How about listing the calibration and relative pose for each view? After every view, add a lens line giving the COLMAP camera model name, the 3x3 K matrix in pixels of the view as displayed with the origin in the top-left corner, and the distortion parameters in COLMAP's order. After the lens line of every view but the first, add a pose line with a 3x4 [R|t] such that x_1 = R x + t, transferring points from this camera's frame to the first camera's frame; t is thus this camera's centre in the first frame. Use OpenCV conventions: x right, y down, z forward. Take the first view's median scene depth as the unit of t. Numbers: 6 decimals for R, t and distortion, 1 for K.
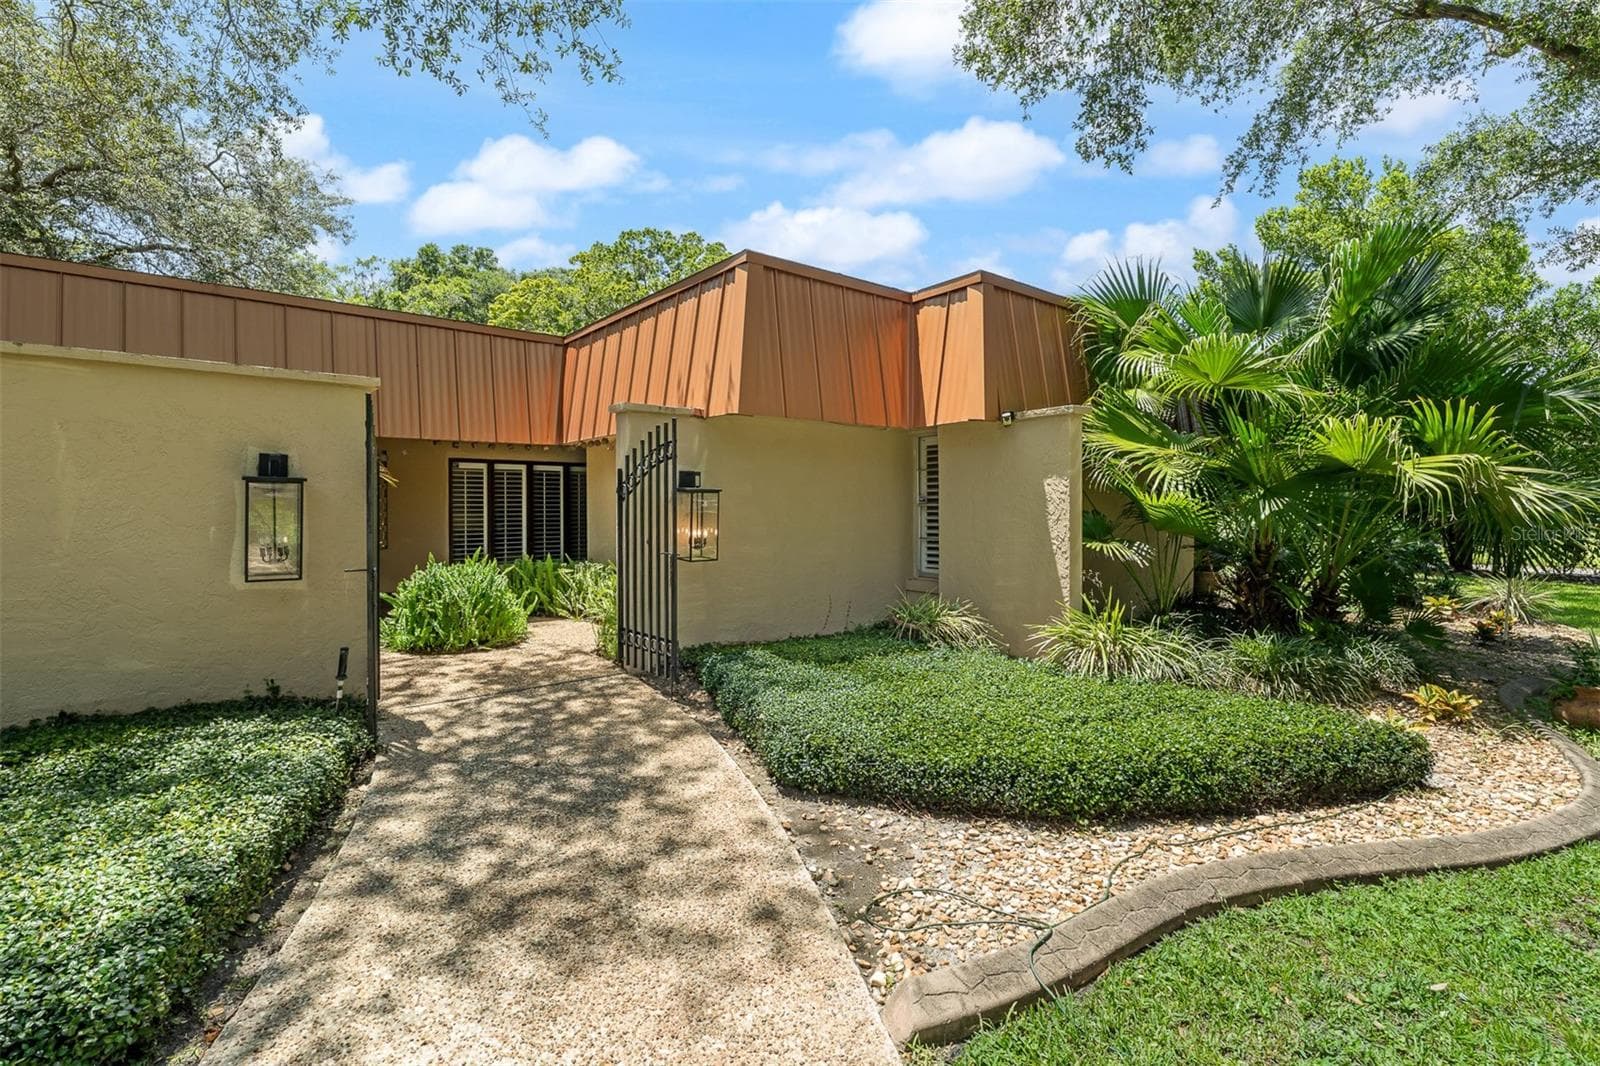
lens RADIAL K [[719.4, 0, 792.8], [0, 719.4, 523.3], [0, 0, 1]] dist [-0.001385, 0.000065]
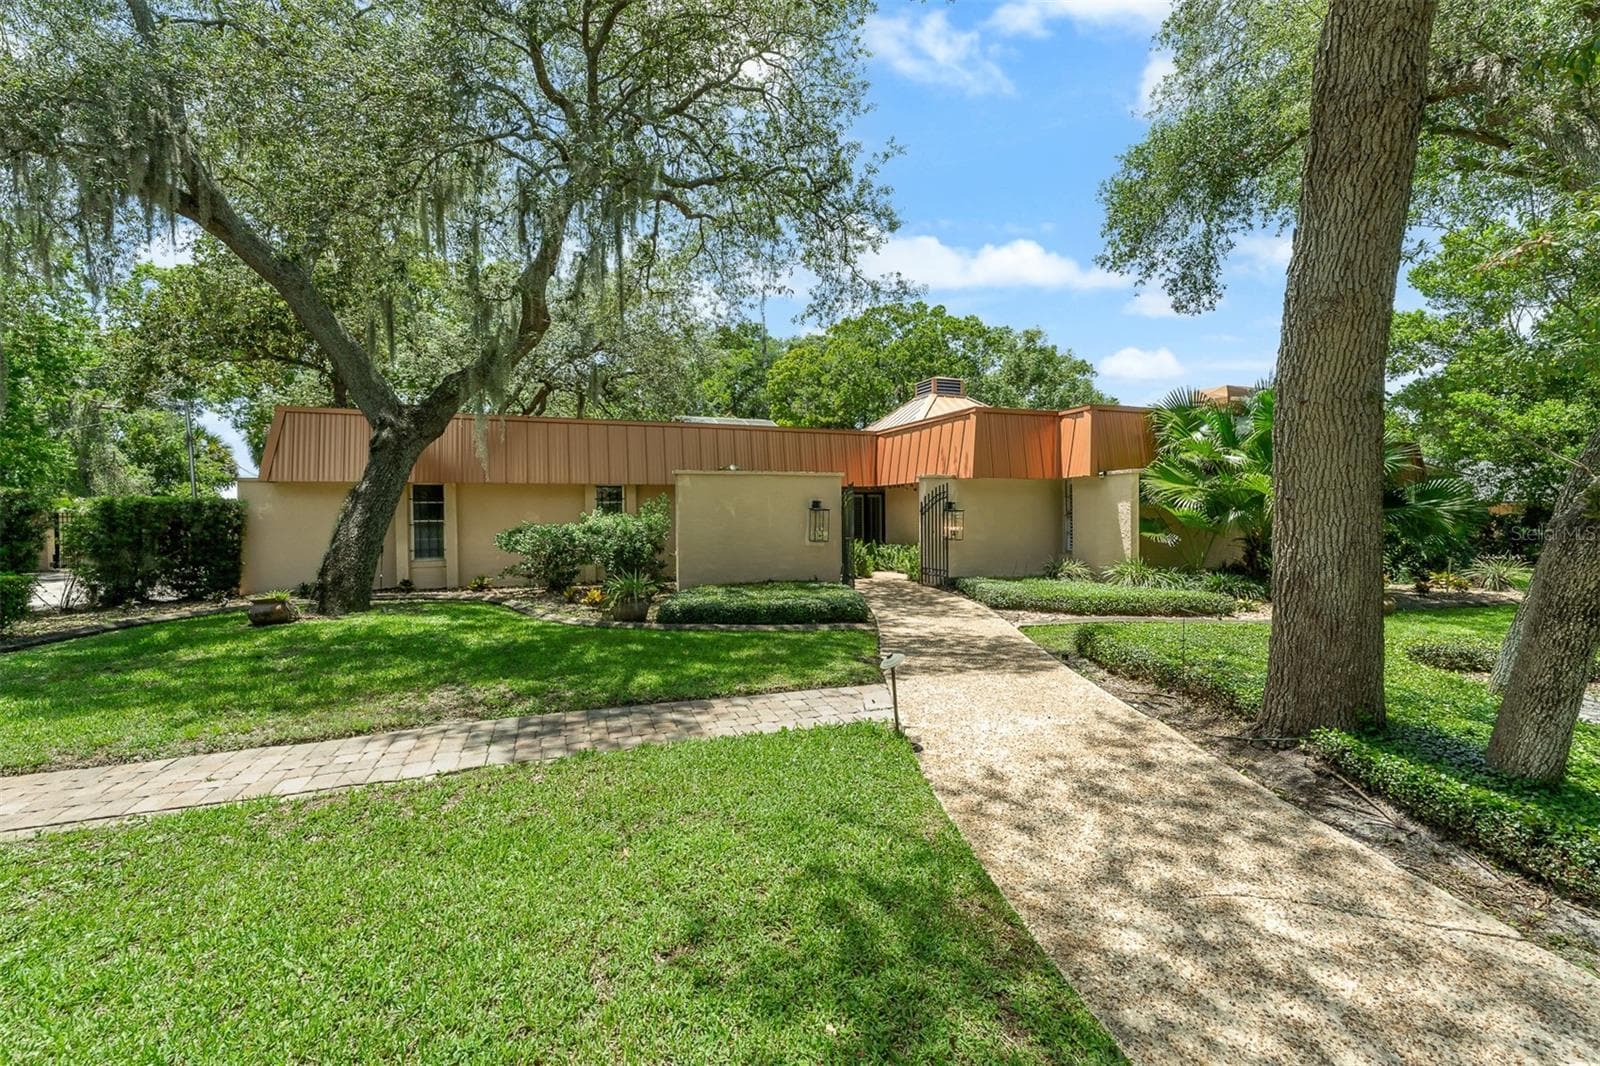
lens RADIAL K [[719.4, 0, 792.8], [0, 719.4, 523.3], [0, 0, 1]] dist [-0.001385, 0.000065]
pose [[0.959039, -0.001615, -0.283271, 0.023850], [-0.003203, 0.999858, -0.016543, 0.033527], [0.283258, 0.016773, 0.958897, -1.248490]]
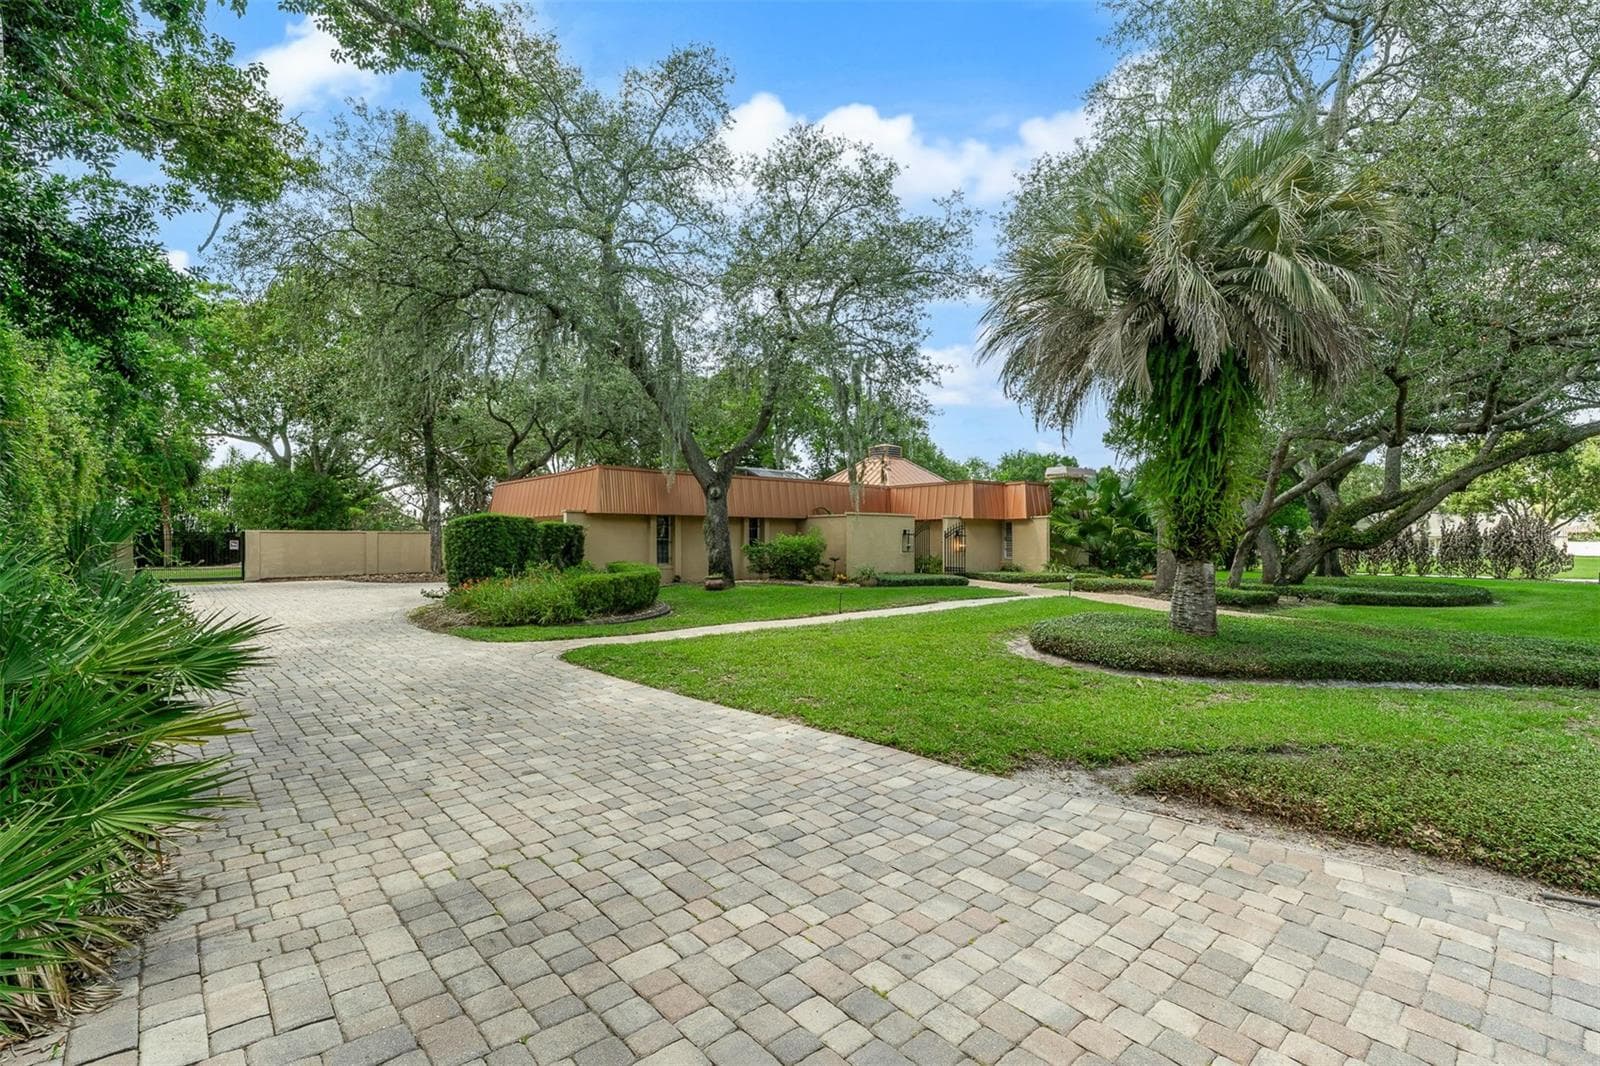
lens RADIAL K [[770.4, 0, 796.8], [0, 770.4, 529.6], [0, 0, 1]] dist [-0.023387, -0.000325]
pose [[0.997625, 0.005053, 0.068699, -1.330240], [-0.002550, 0.999331, -0.036485, 0.086751], [-0.068838, 0.036223, 0.996970, -3.246798]]
